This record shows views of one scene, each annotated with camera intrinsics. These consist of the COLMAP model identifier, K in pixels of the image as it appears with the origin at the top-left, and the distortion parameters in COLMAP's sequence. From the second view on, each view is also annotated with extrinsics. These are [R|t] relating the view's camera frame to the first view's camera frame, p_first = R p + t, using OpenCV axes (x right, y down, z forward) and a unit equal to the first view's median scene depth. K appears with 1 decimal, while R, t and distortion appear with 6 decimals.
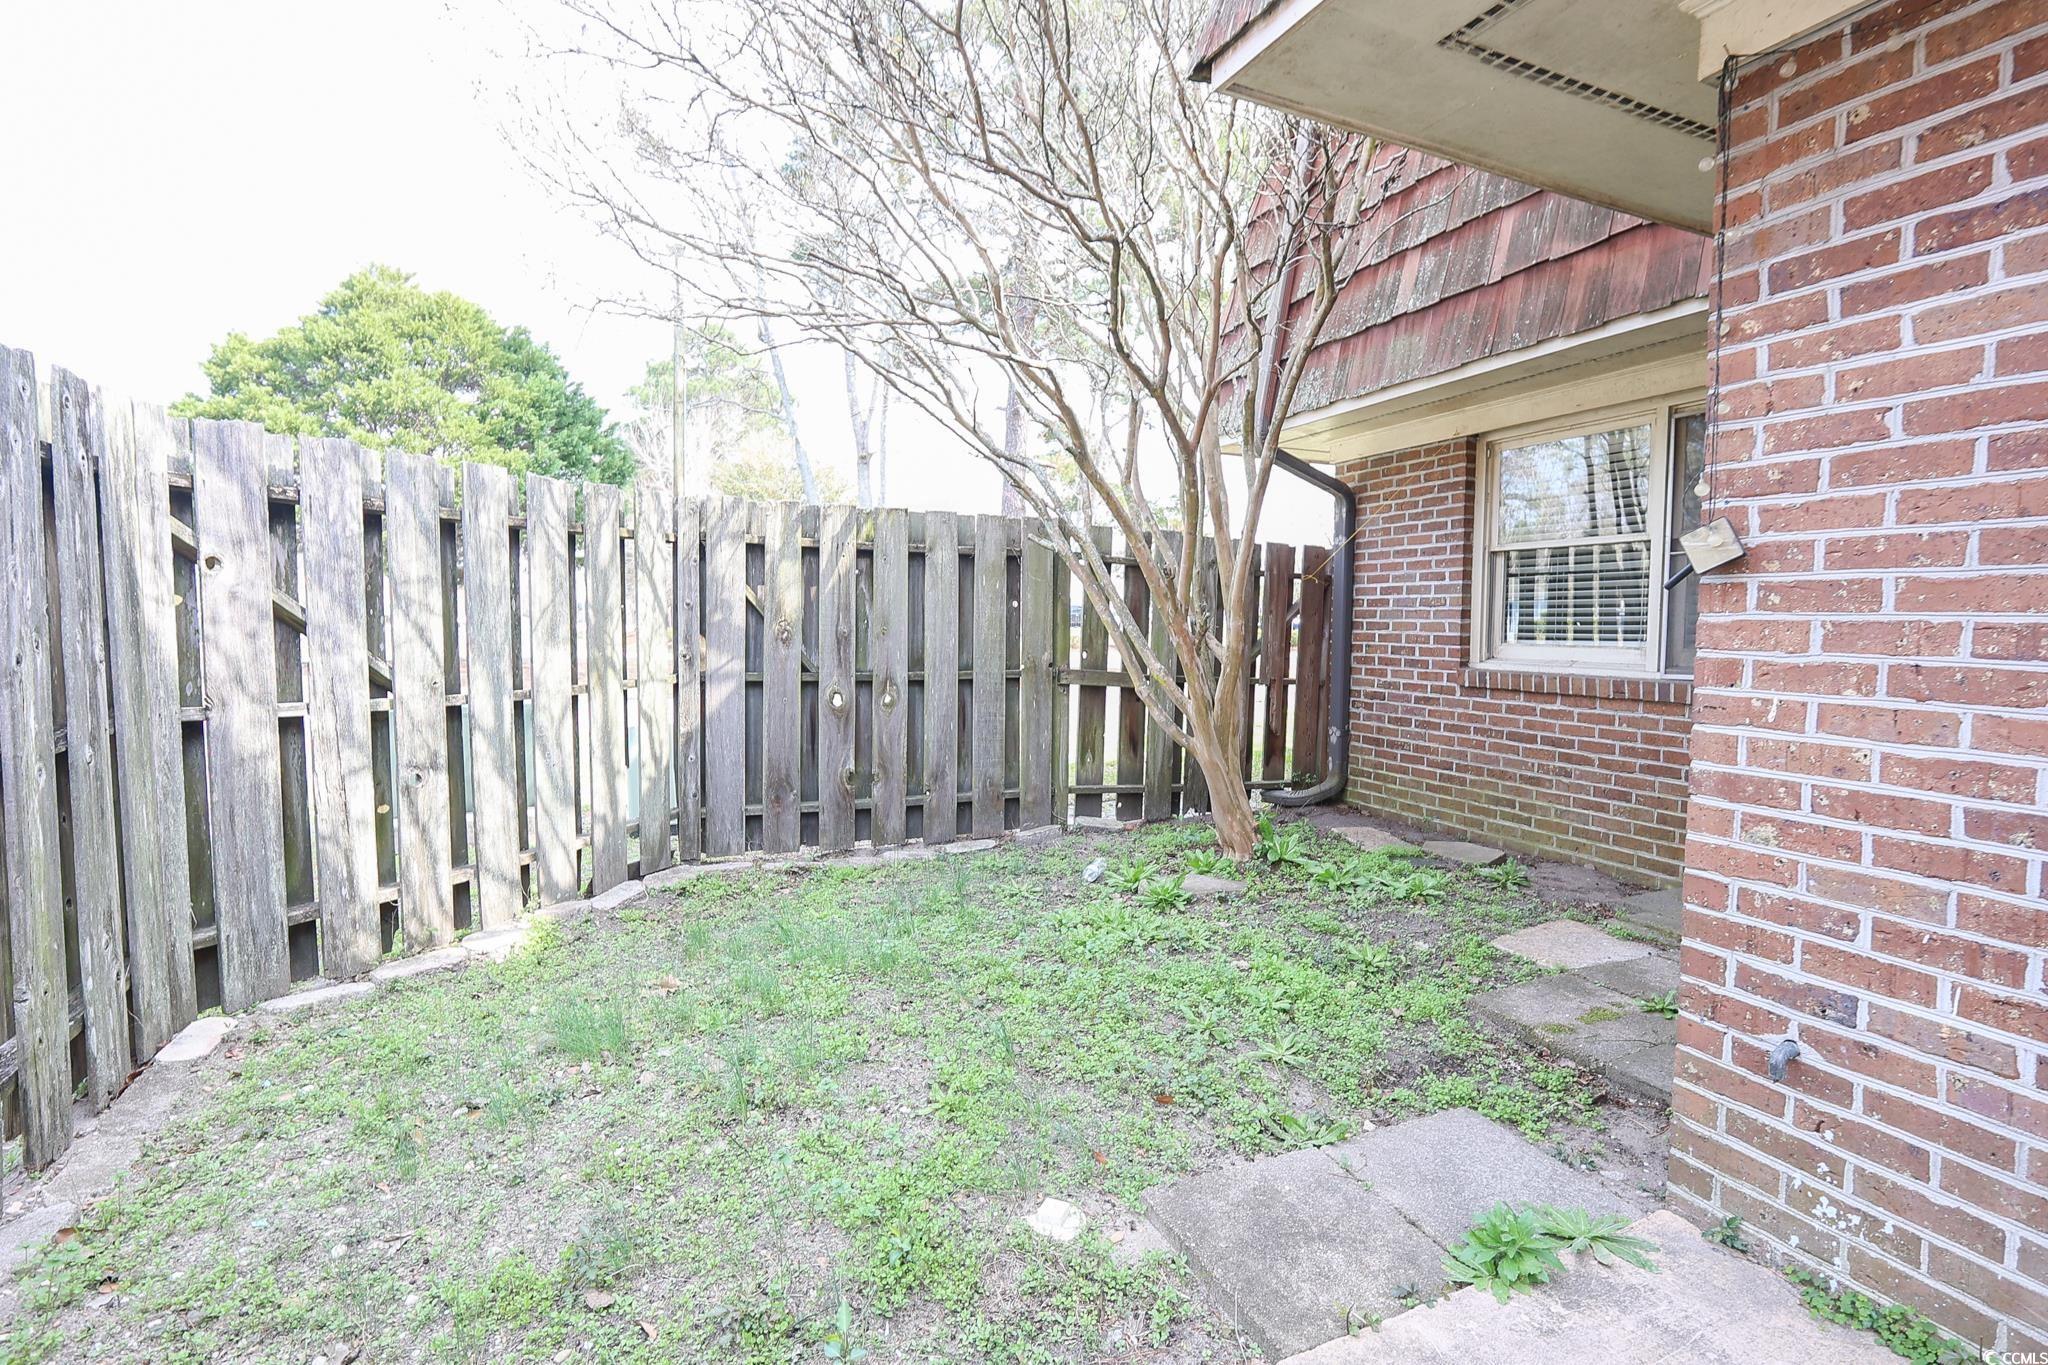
lens RADIAL K [[965.0, 0, 1016.4], [0, 965.0, 678.5], [0, 0, 1]] dist [-0.005252, 0.004164]
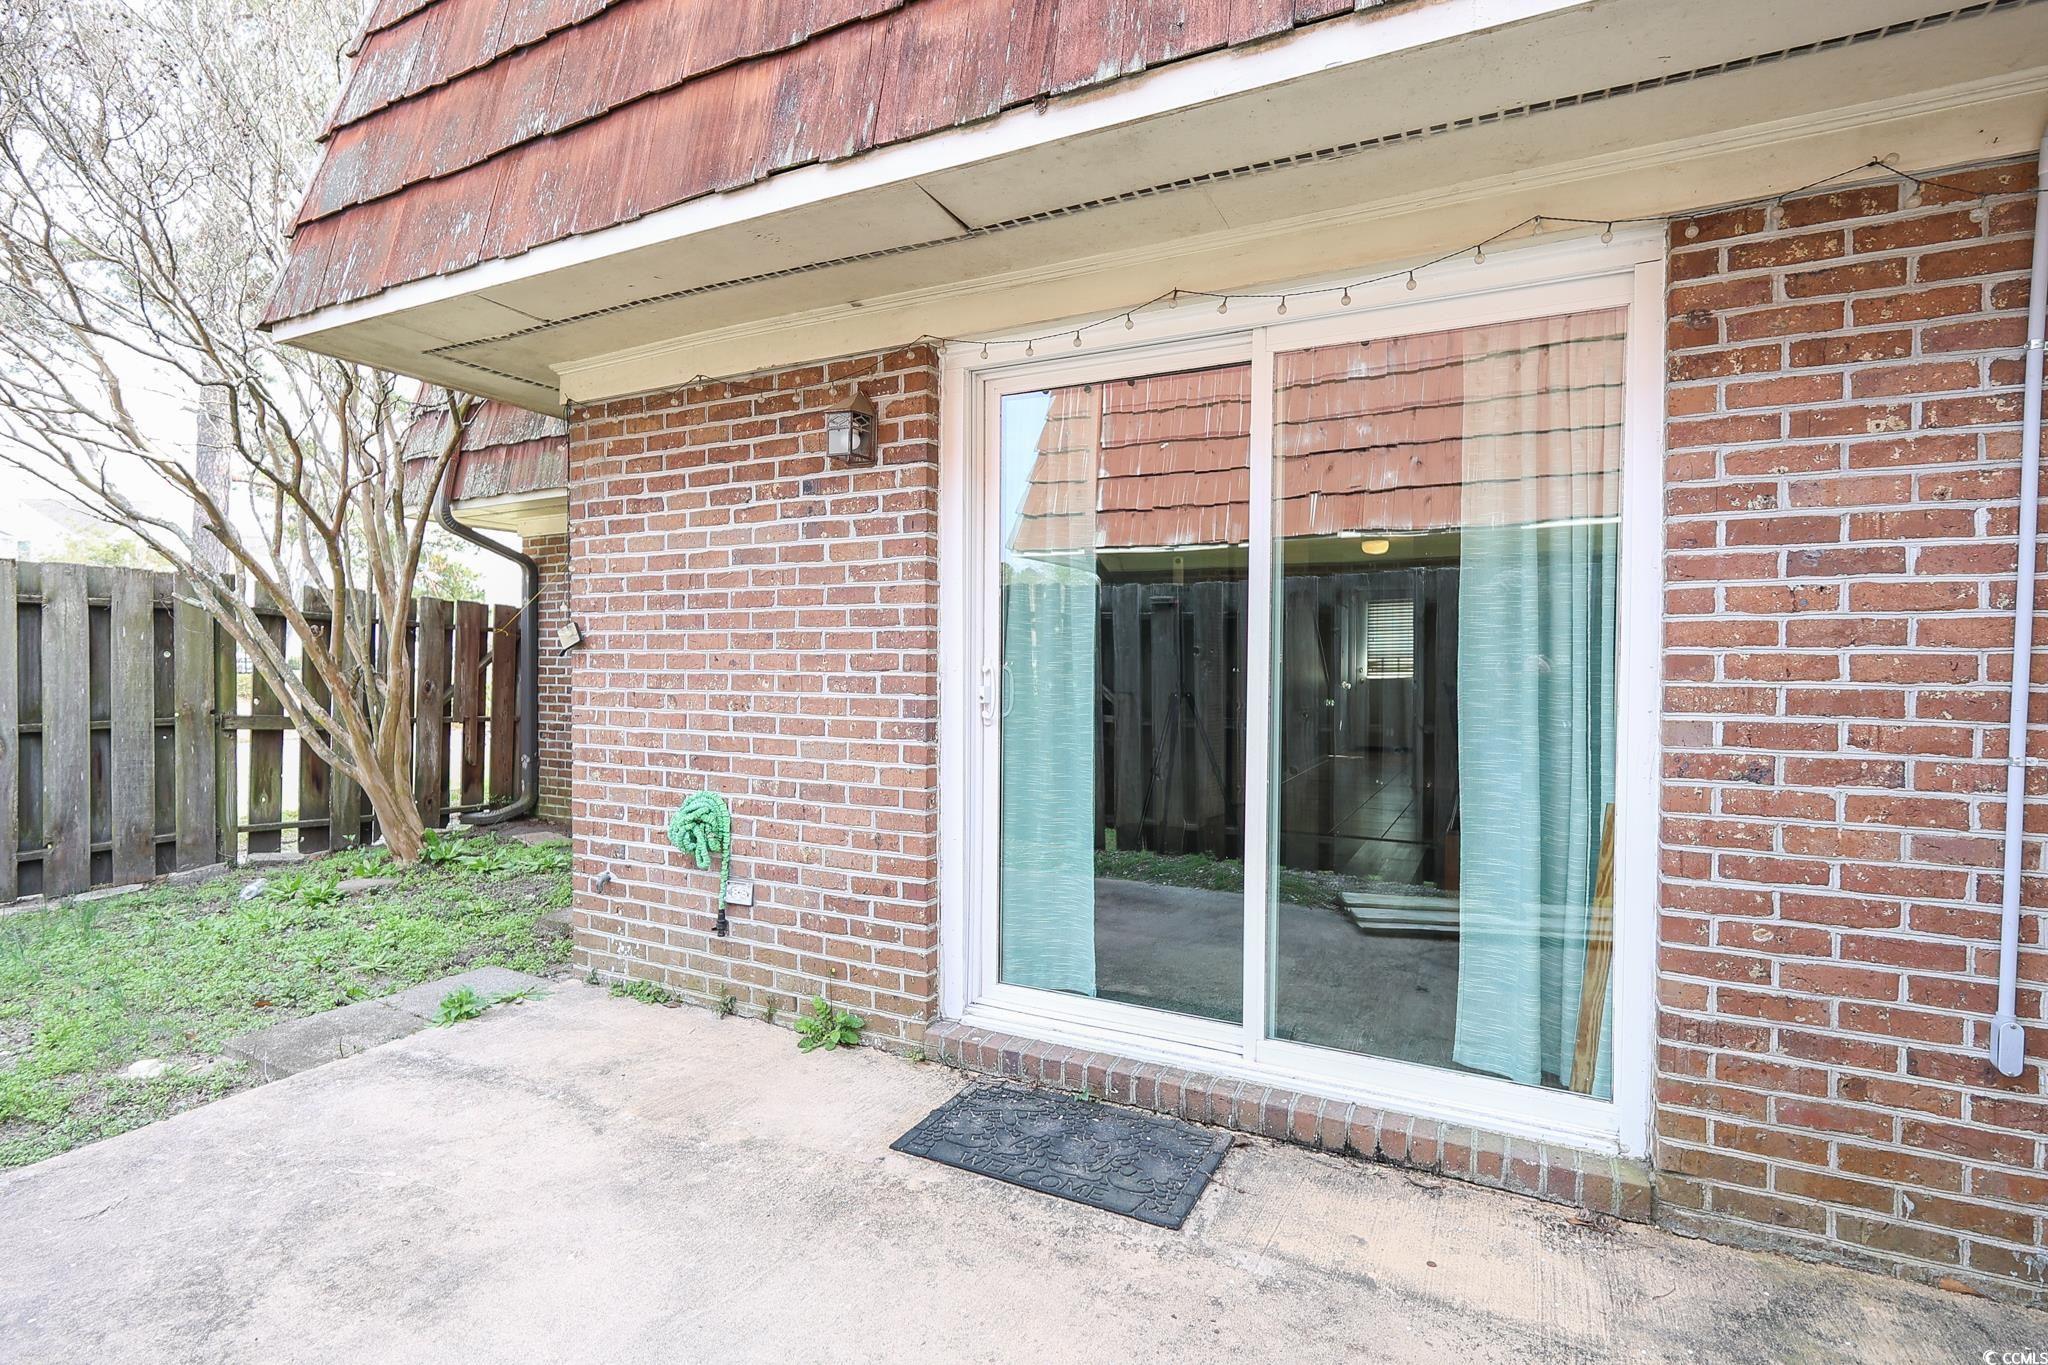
lens RADIAL K [[965.0, 0, 1016.4], [0, 965.0, 678.5], [0, 0, 1]] dist [-0.005252, 0.004164]
pose [[0.777645, -0.016095, 0.628498, 0.058278], [0.042378, 0.998741, -0.026858, 0.015151], [-0.627274, 0.047521, 0.777348, -0.380429]]
